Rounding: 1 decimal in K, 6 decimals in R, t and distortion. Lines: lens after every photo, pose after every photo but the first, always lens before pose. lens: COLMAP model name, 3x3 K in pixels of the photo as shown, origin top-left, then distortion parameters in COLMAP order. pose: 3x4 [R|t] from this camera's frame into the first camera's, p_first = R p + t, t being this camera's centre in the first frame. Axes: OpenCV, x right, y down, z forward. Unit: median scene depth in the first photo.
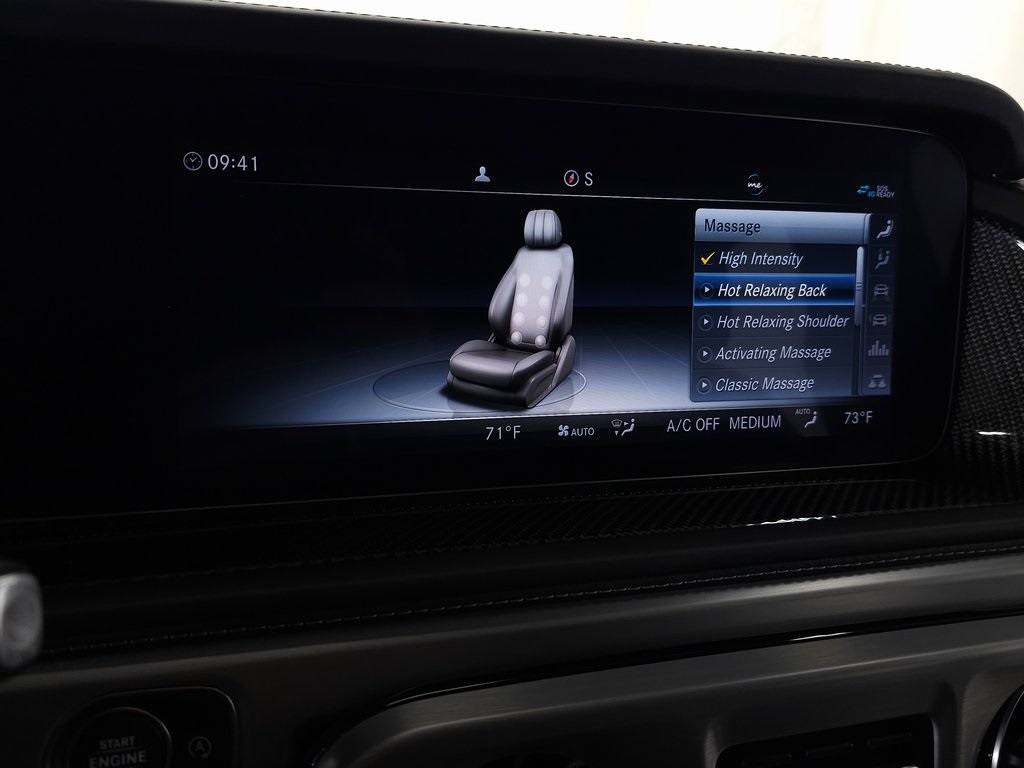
lens RADIAL K [[895.4, 0, 516.2], [0, 895.4, 381.7], [0, 0, 1]] dist [0.008299, -0.009660]
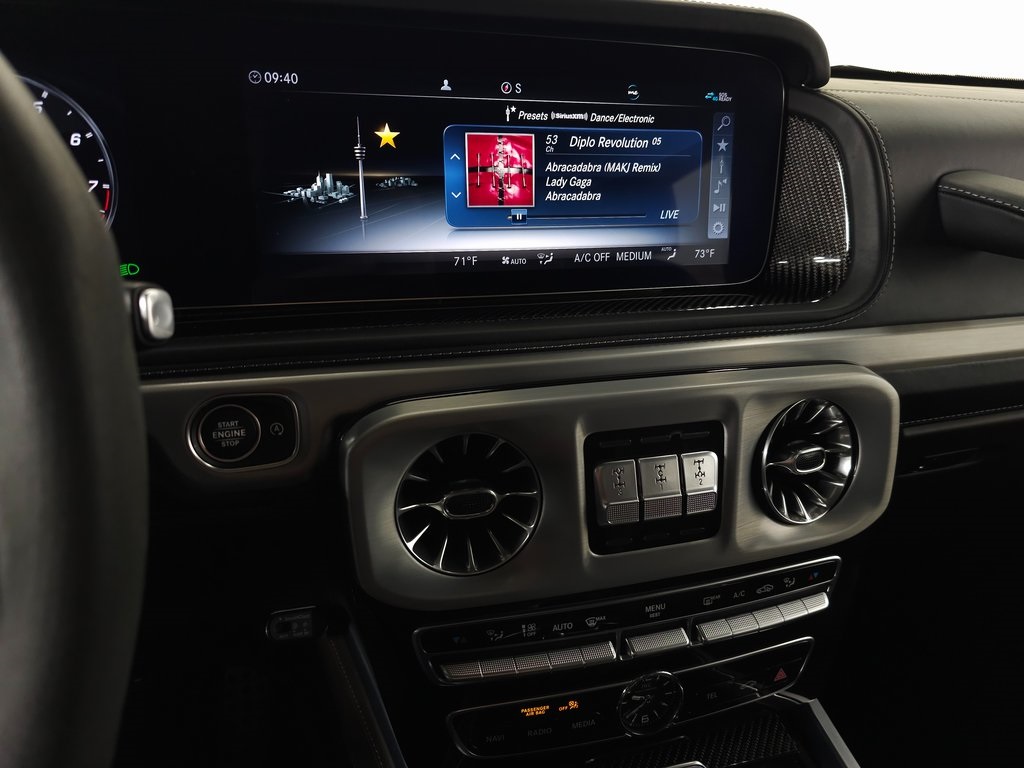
lens RADIAL K [[687.3, 0, 512.3], [0, 687.3, 372.8], [0, 0, 1]] dist [0.005739, -0.005189]
pose [[0.999718, -0.010507, -0.021280, 0.083473], [0.012911, 0.993146, 0.116165, 0.104305], [0.019914, -0.116407, 0.993002, -0.185907]]
